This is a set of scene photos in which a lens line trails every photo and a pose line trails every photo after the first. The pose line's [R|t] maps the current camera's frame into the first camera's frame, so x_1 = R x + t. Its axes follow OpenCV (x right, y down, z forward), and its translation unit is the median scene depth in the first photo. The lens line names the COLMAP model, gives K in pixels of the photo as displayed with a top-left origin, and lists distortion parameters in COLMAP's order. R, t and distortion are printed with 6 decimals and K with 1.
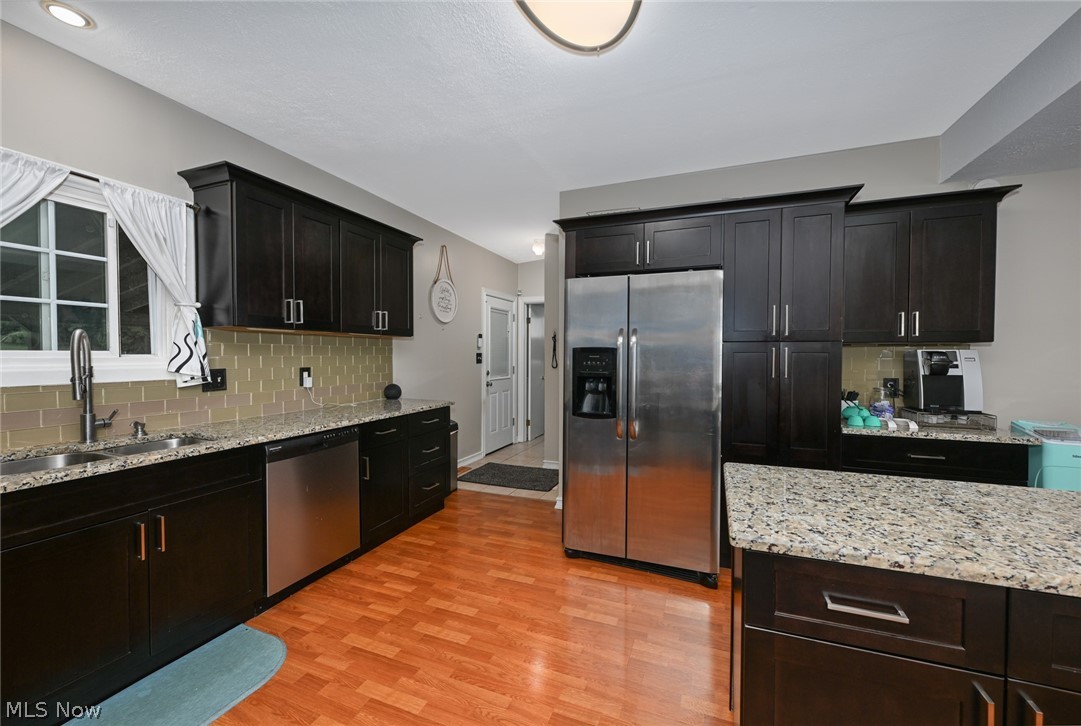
lens RADIAL K [[431.7, 0, 541.8], [0, 431.7, 361.9], [0, 0, 1]] dist [-0.000749, -0.000008]
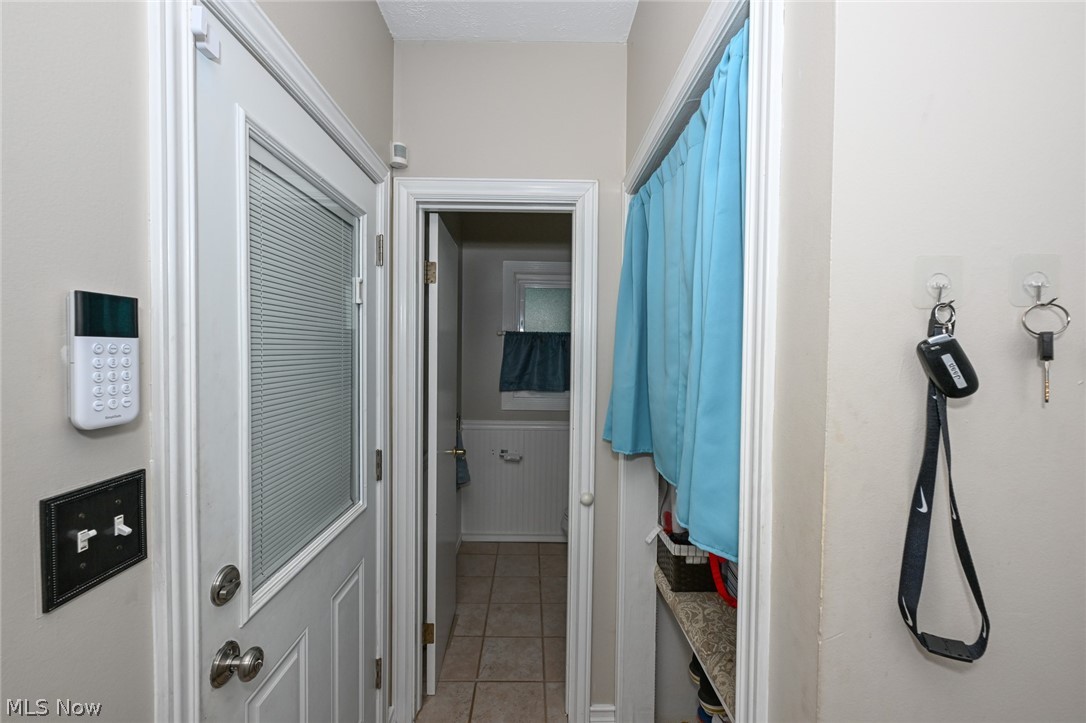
lens RADIAL K [[433.6, 0, 542.2], [0, 433.6, 358.8], [0, 0, 1]] dist [-0.000749, -0.000008]
pose [[0.920708, -0.003560, 0.390236, -0.076425], [0.000782, 0.999973, 0.007278, -0.043806], [-0.390251, -0.006396, 0.920686, 0.748754]]
